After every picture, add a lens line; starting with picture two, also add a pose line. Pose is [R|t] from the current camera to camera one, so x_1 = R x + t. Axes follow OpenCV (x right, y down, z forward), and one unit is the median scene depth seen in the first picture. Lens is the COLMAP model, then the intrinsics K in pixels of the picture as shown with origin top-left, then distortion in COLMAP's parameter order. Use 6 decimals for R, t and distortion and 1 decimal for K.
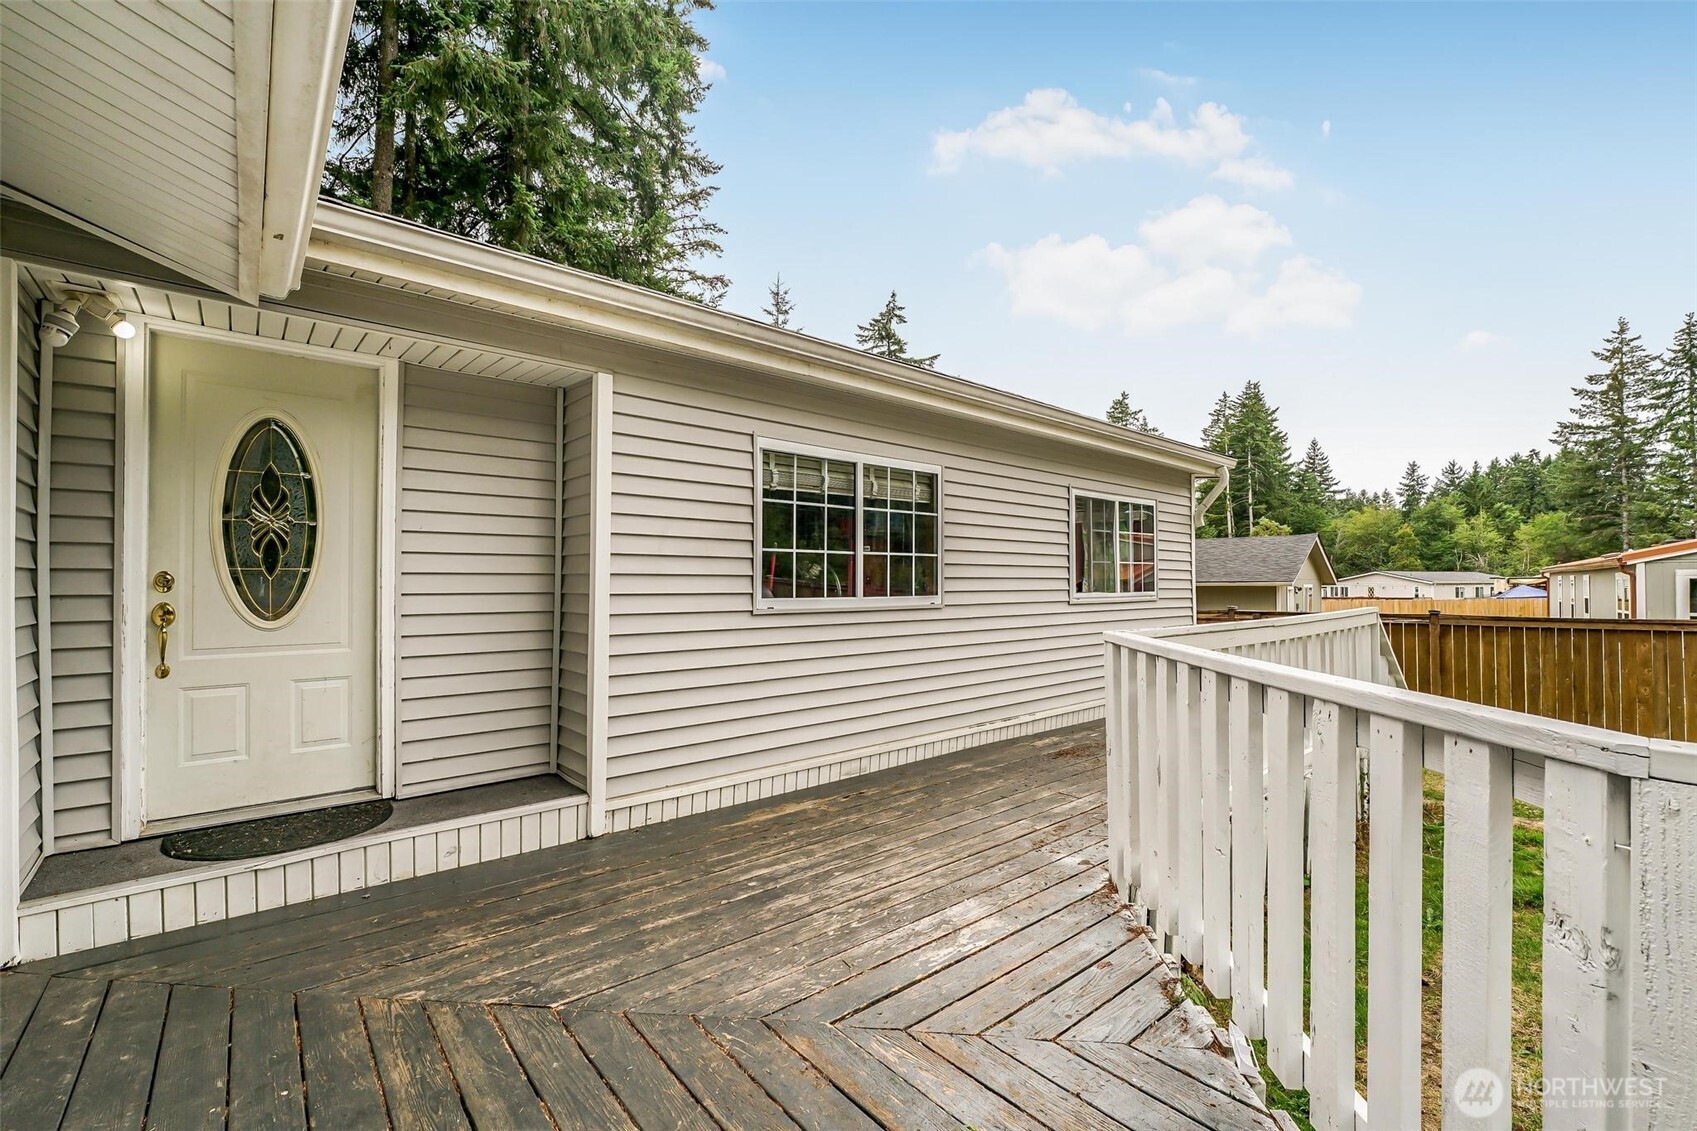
lens RADIAL K [[707.7, 0, 839.4], [0, 707.7, 581.4], [0, 0, 1]] dist [-0.022607, 0.000052]
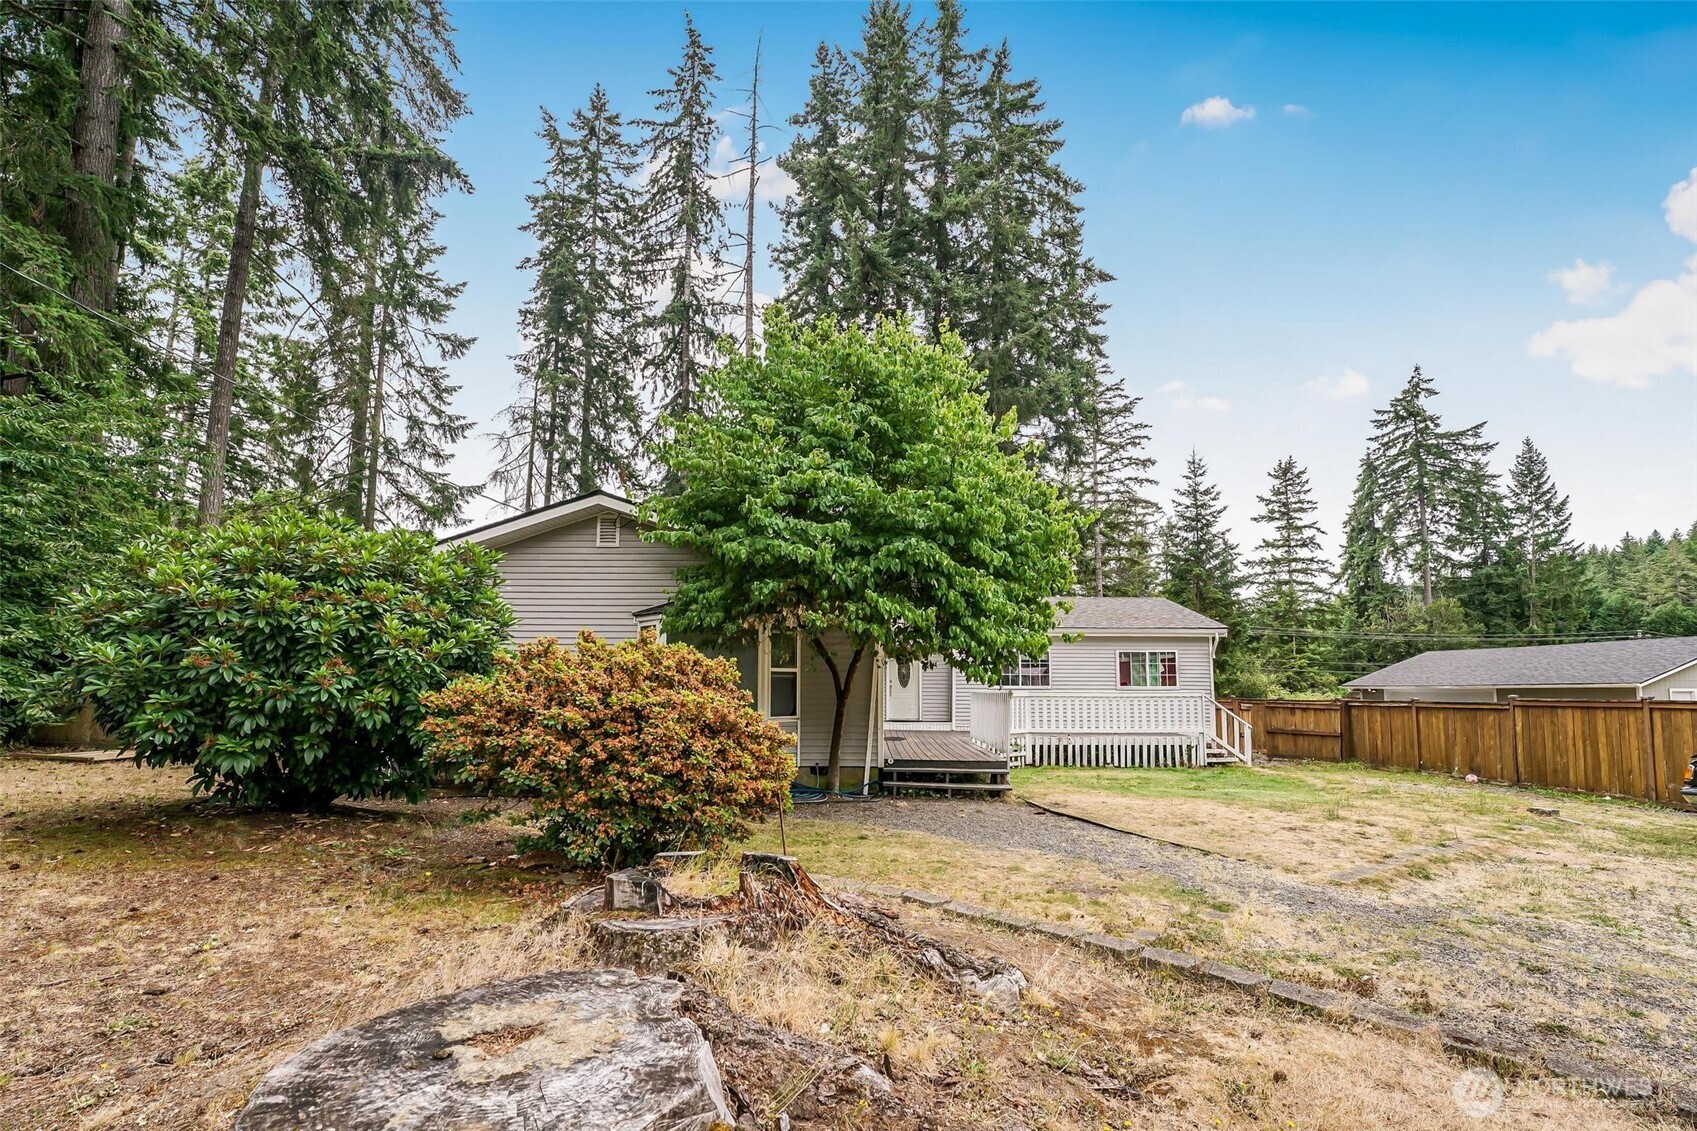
lens RADIAL K [[707.7, 0, 839.4], [0, 707.7, 581.4], [0, 0, 1]] dist [-0.022607, 0.000052]
pose [[0.735725, -0.096372, -0.670389, 0.106125], [-0.002894, 0.989368, -0.145403, 0.001115], [0.677275, 0.108917, 0.727624, -0.140681]]
